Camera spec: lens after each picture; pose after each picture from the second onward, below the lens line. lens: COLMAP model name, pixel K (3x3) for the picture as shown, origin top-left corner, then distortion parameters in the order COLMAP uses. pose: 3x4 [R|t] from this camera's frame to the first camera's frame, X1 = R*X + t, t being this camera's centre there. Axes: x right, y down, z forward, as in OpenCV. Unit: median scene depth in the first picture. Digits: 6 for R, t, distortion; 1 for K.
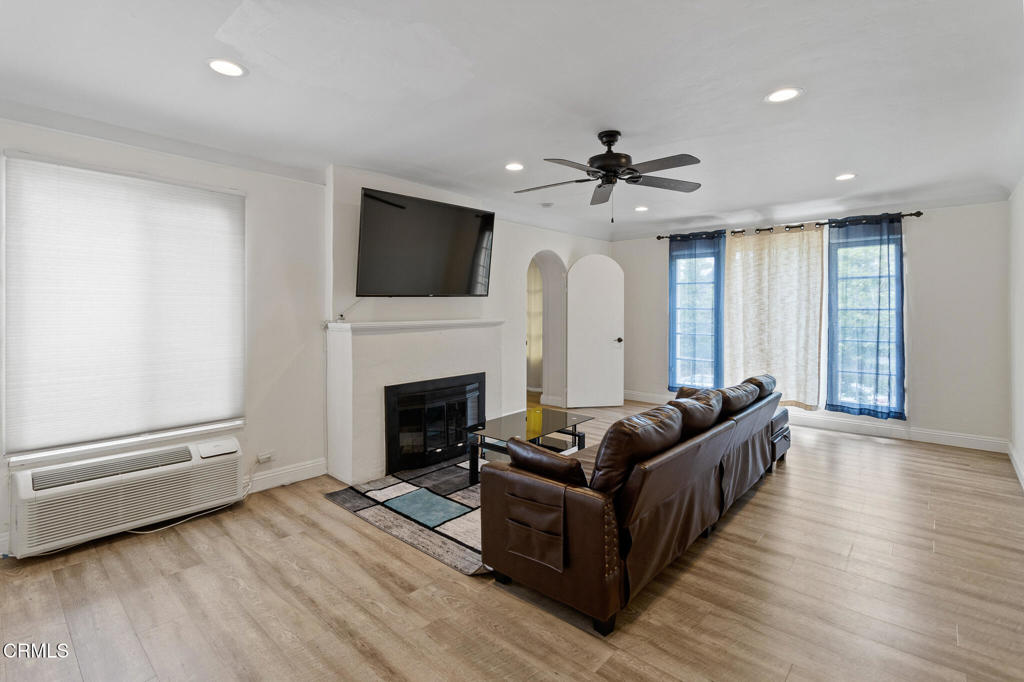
lens RADIAL K [[481.4, 0, 504.8], [0, 481.4, 306.2], [0, 0, 1]] dist [-0.004954, 0.002826]
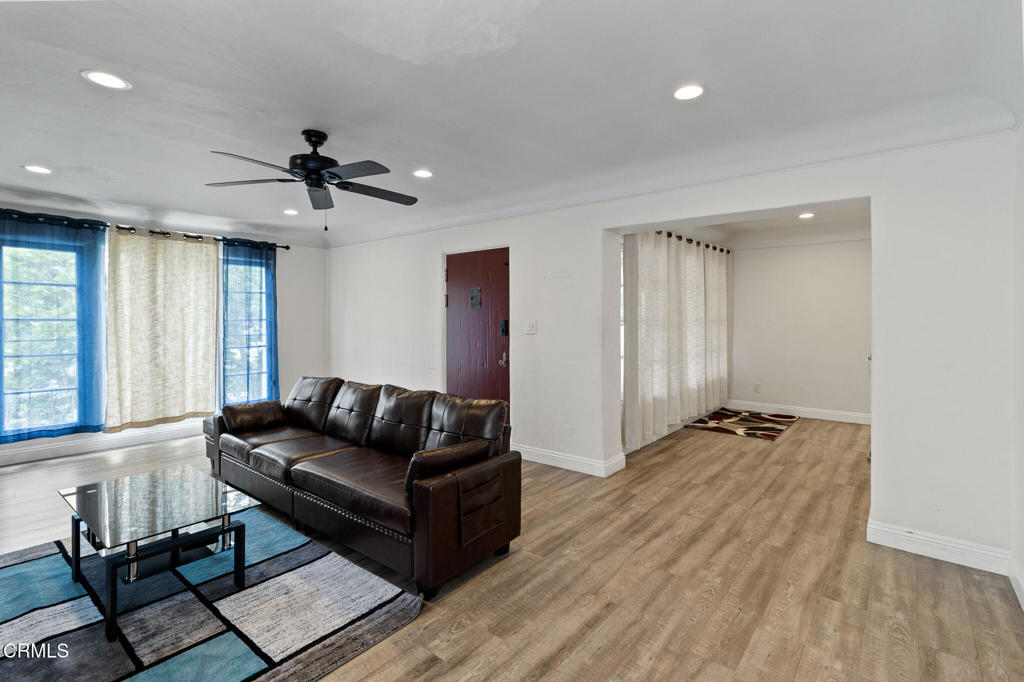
lens RADIAL K [[481.4, 0, 526.6], [0, 481.4, 317.1], [0, 0, 1]] dist [-0.004954, 0.002826]
pose [[-0.076641, 0.002608, 0.997055, -0.440989], [-0.004816, 0.999984, -0.002986, -0.000044], [-0.997047, -0.005030, -0.076627, 0.386703]]
